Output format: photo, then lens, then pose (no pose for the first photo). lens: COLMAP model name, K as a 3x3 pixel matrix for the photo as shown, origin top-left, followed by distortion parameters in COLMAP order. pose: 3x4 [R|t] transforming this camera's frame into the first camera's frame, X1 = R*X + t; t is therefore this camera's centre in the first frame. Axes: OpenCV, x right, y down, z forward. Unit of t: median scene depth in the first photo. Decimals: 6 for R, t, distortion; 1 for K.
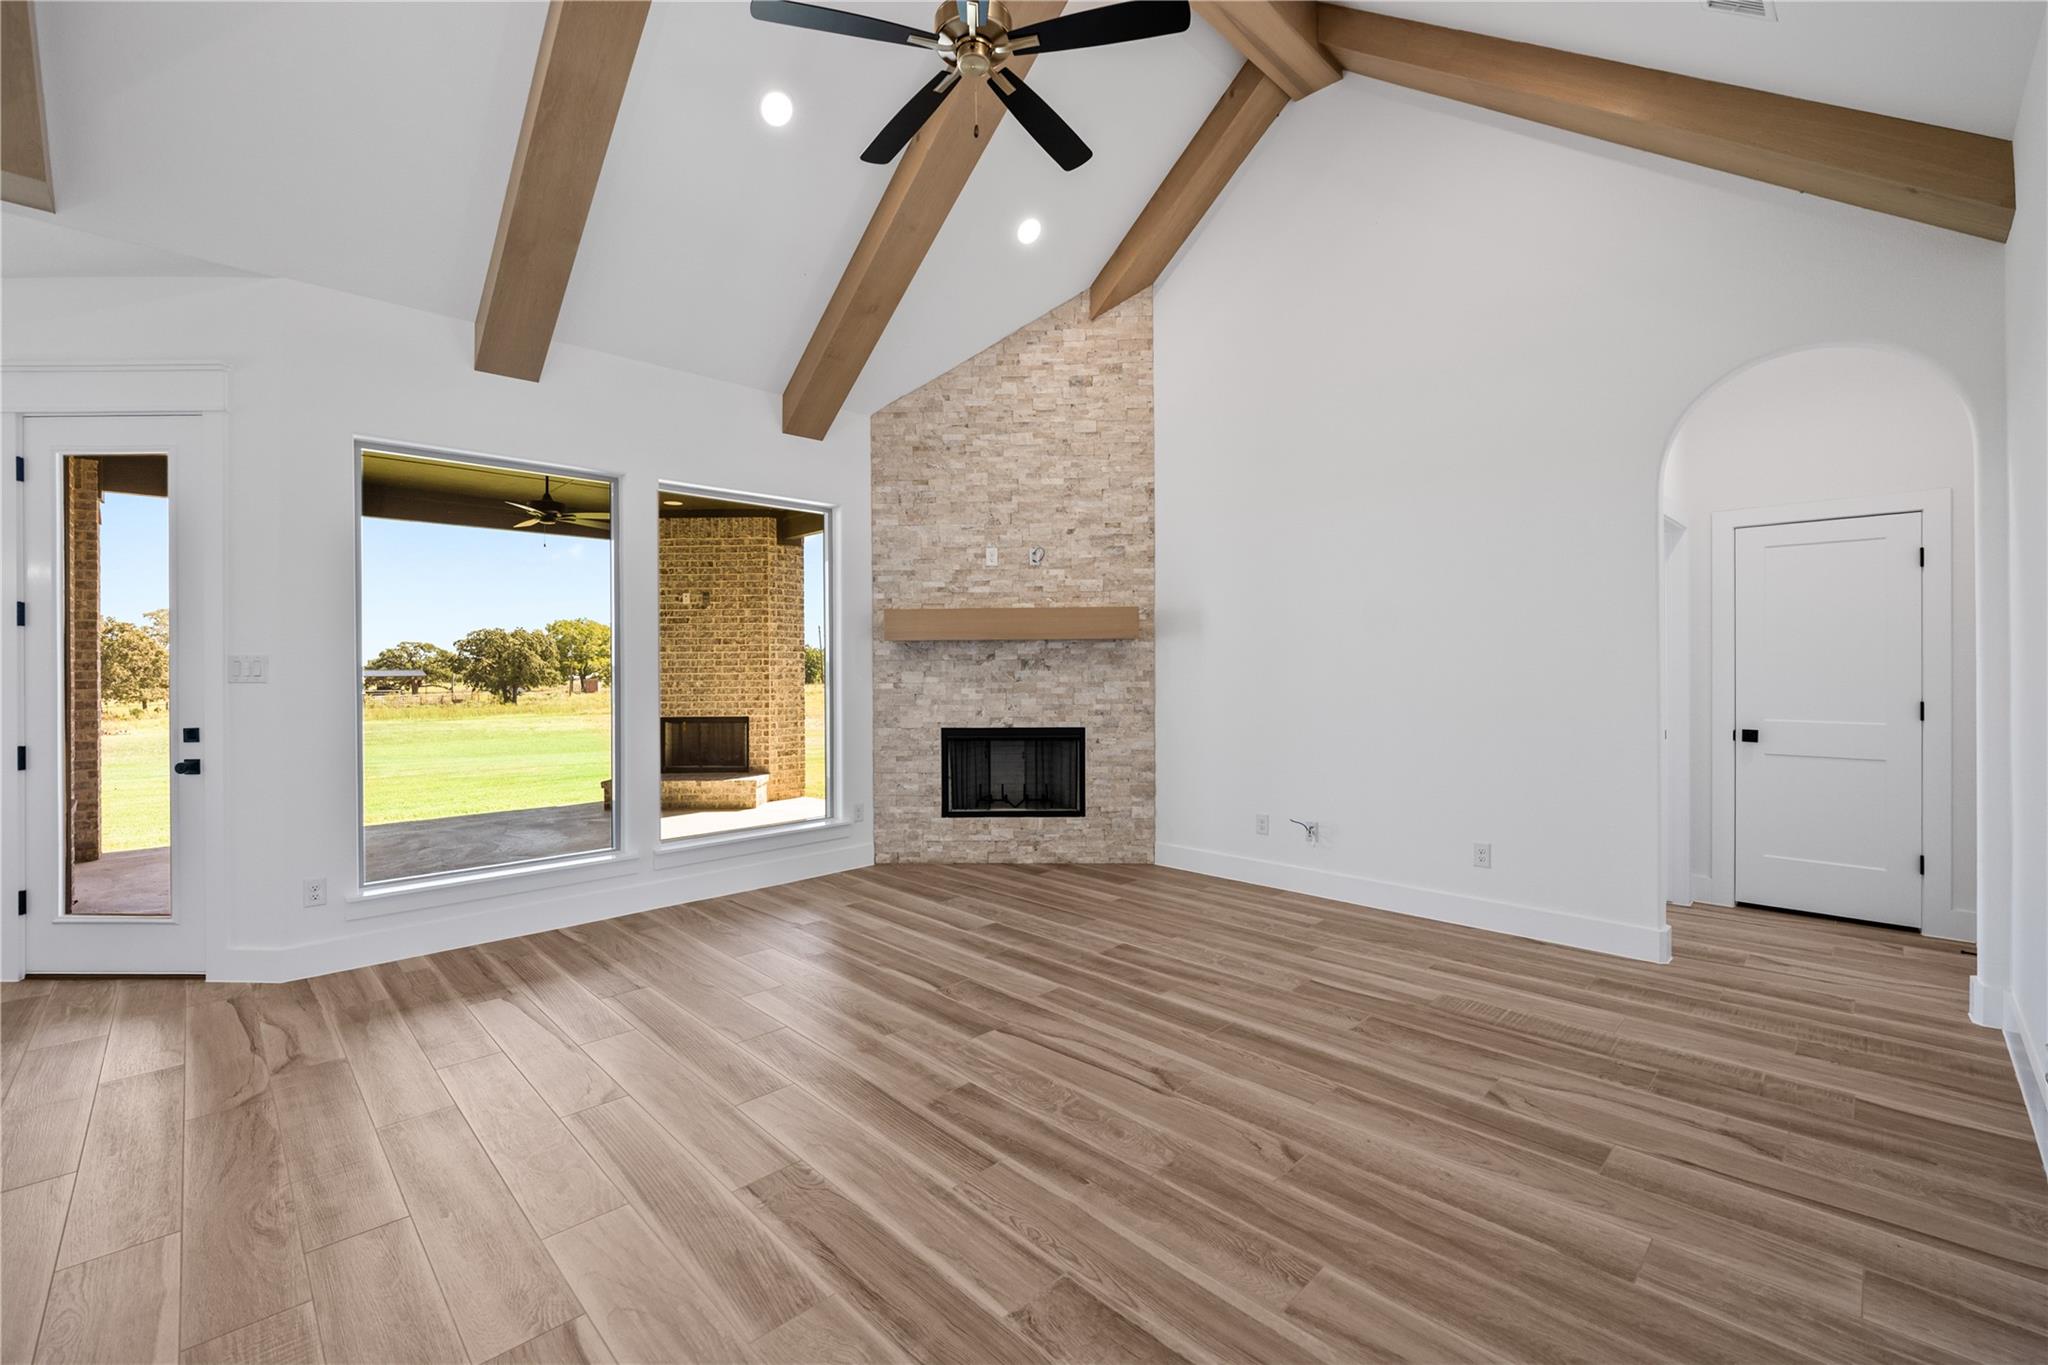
lens RADIAL K [[857.3, 0, 1028.8], [0, 857.3, 667.5], [0, 0, 1]] dist [-0.007240, -0.001583]
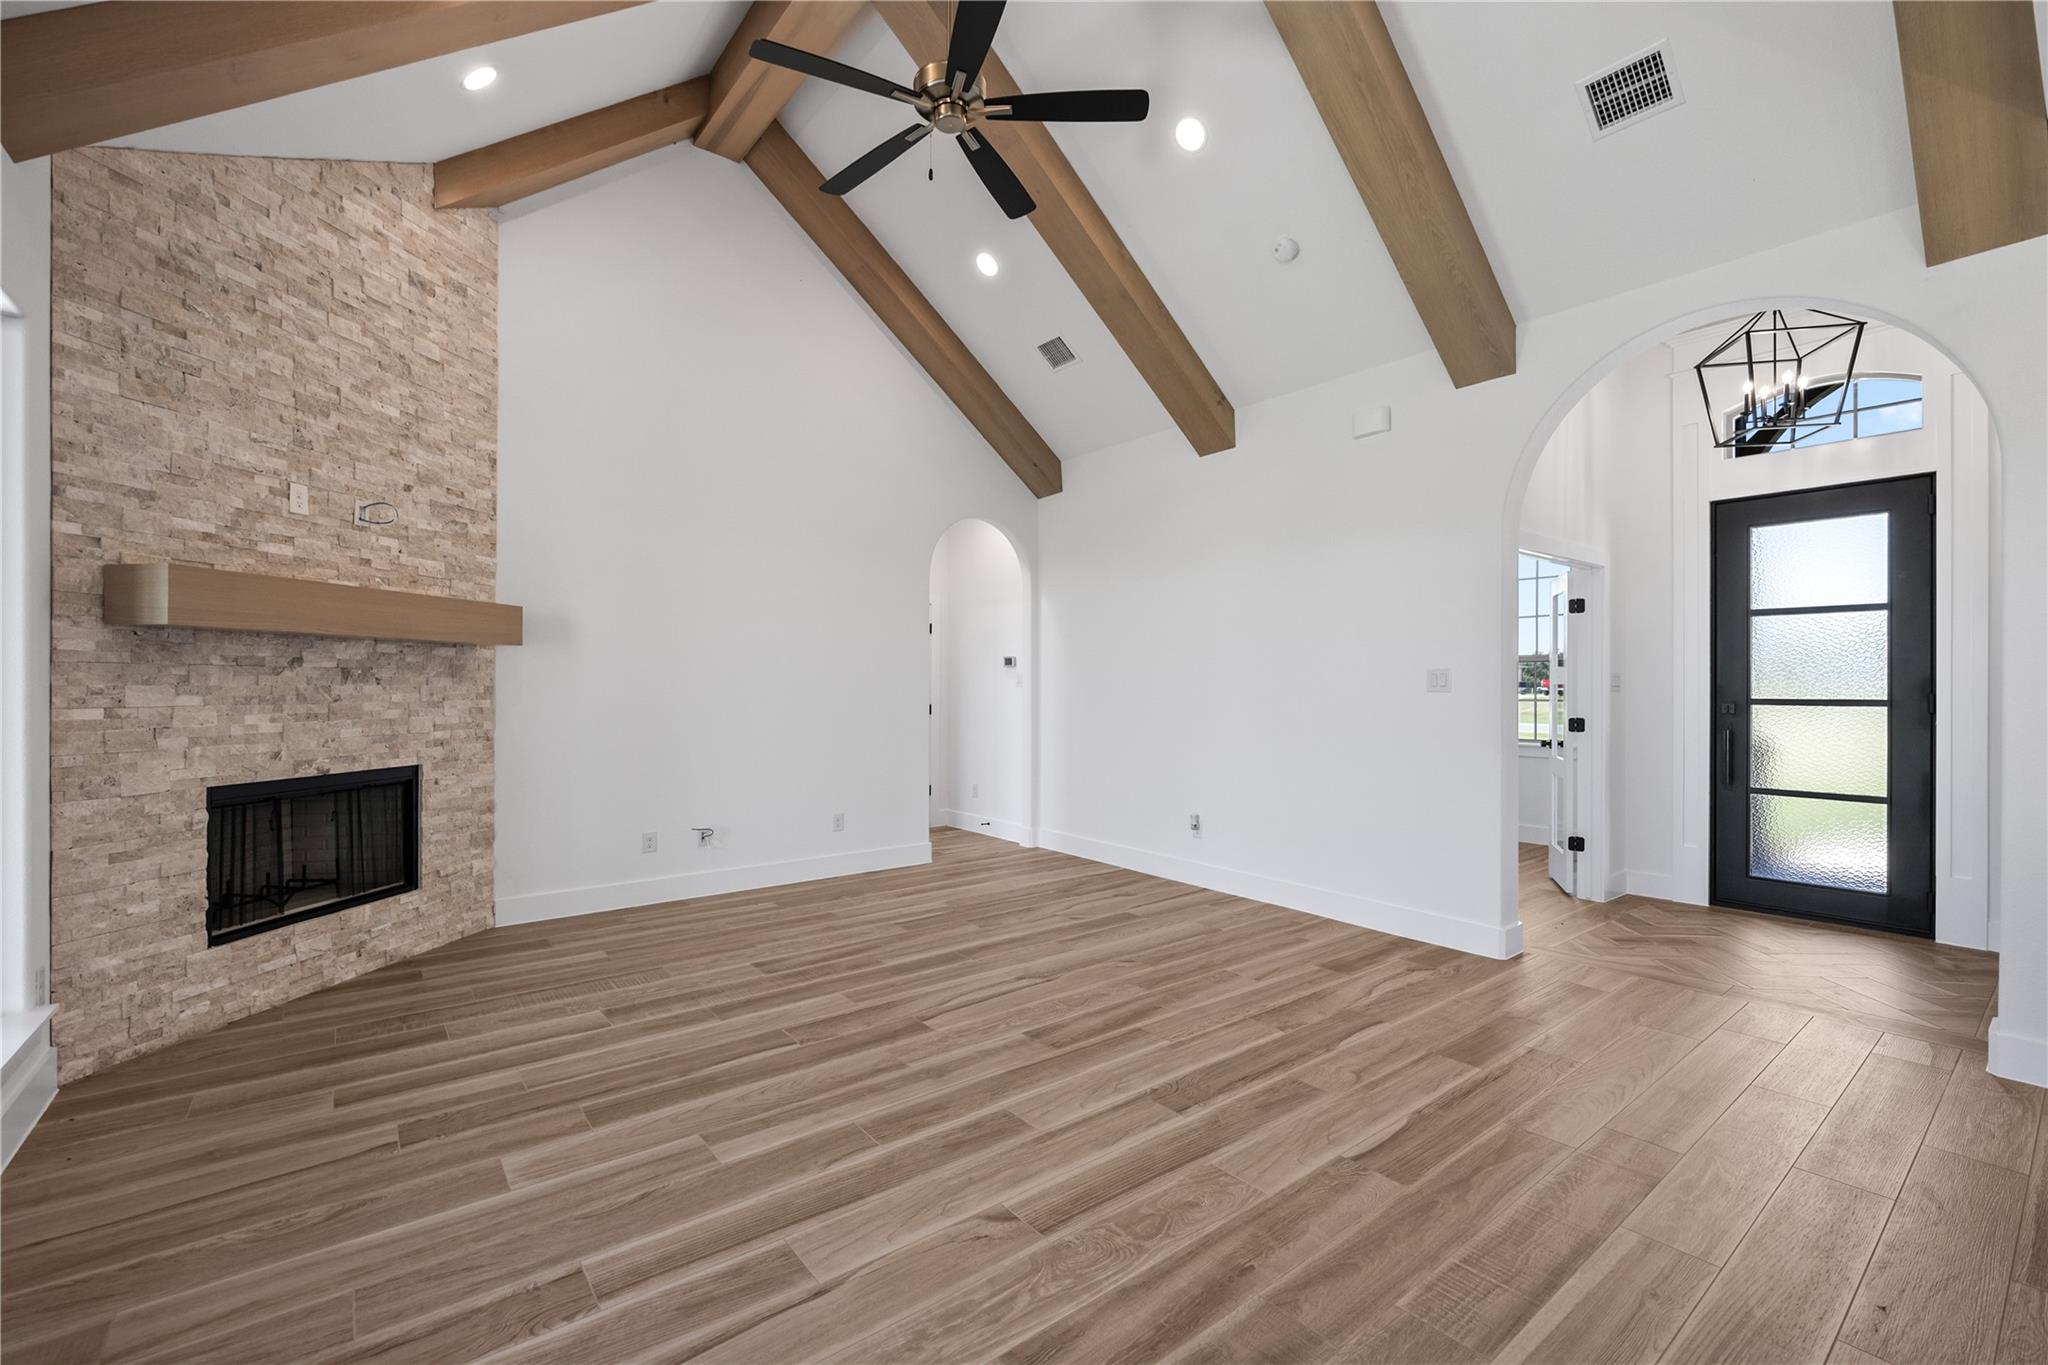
lens RADIAL K [[857.3, 0, 1029.9], [0, 857.3, 685.1], [0, 0, 1]] dist [-0.007240, -0.001583]
pose [[0.110282, 0.007219, 0.993874, -0.592863], [0.001853, 0.999970, -0.007468, 0.009658], [-0.993899, 0.002666, 0.110266, 0.414173]]
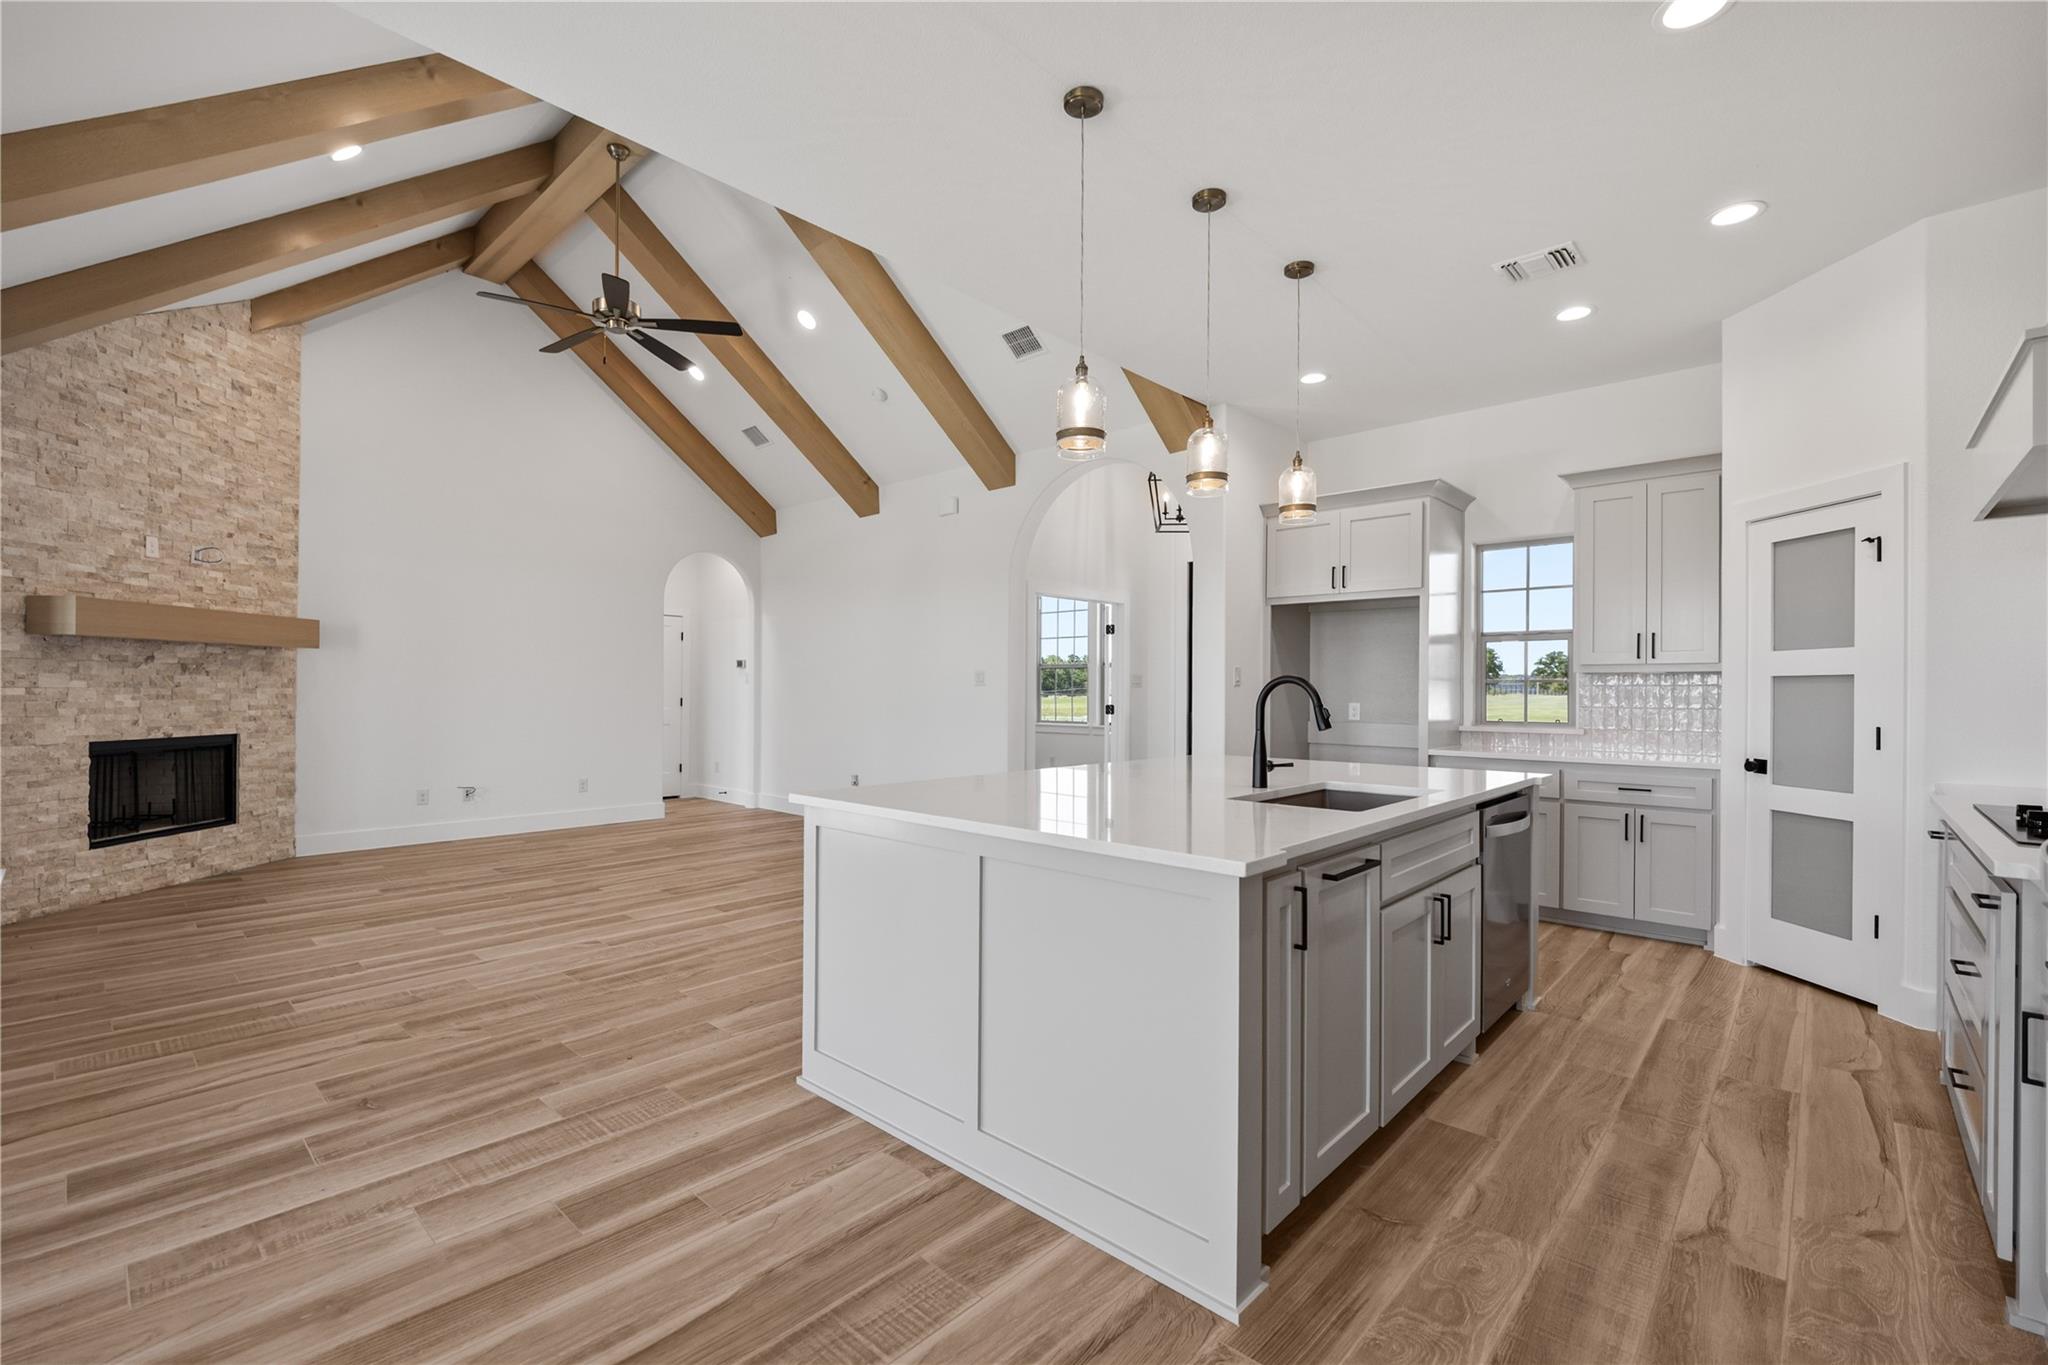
lens RADIAL K [[857.3, 0, 1016.5], [0, 857.3, 688.2], [0, 0, 1]] dist [-0.007240, -0.001583]
pose [[-0.048918, 0.008729, 0.998765, -0.973233], [-0.001456, 0.999960, -0.008811, 0.024431], [-0.998802, -0.001886, -0.048903, 0.143677]]
